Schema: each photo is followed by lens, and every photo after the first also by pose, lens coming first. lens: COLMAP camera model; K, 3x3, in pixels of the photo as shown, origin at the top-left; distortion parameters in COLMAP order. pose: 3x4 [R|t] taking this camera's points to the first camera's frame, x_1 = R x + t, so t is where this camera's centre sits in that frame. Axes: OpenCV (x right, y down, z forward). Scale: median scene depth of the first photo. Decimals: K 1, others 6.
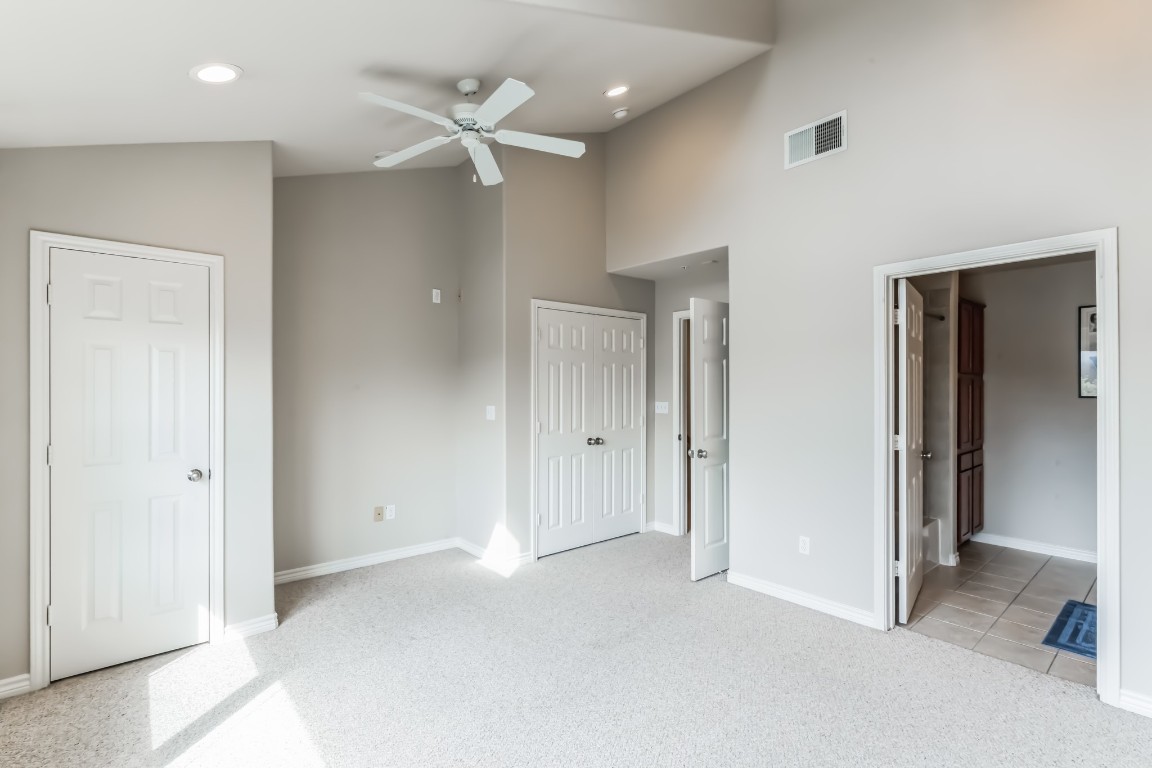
lens RADIAL K [[524.8, 0, 576.0], [0, 524.8, 384.0], [0, 0, 1]] dist [0.003927, 0.000813]
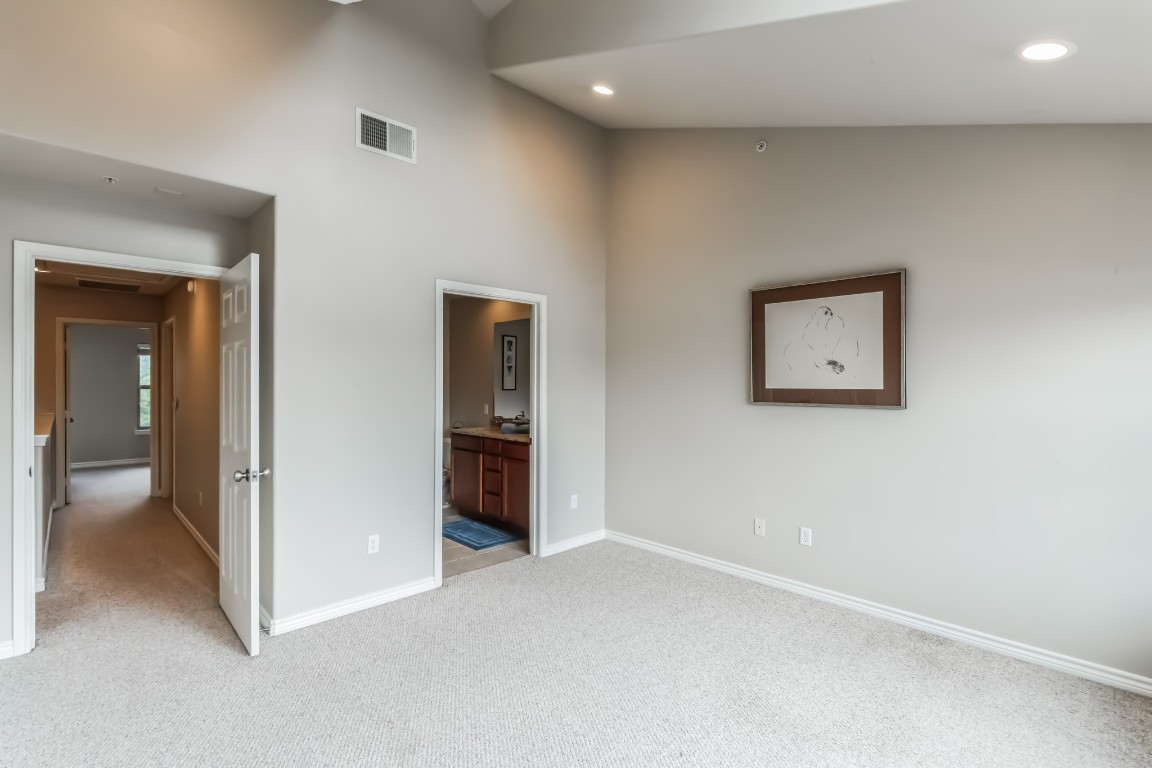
lens RADIAL K [[524.8, 0, 576.0], [0, 524.8, 384.0], [0, 0, 1]] dist [0.003927, 0.000813]
pose [[-0.064885, 0.006498, 0.997872, -0.565432], [-0.010380, 0.999920, -0.007187, 0.013038], [-0.997839, -0.010824, -0.064812, 0.695207]]
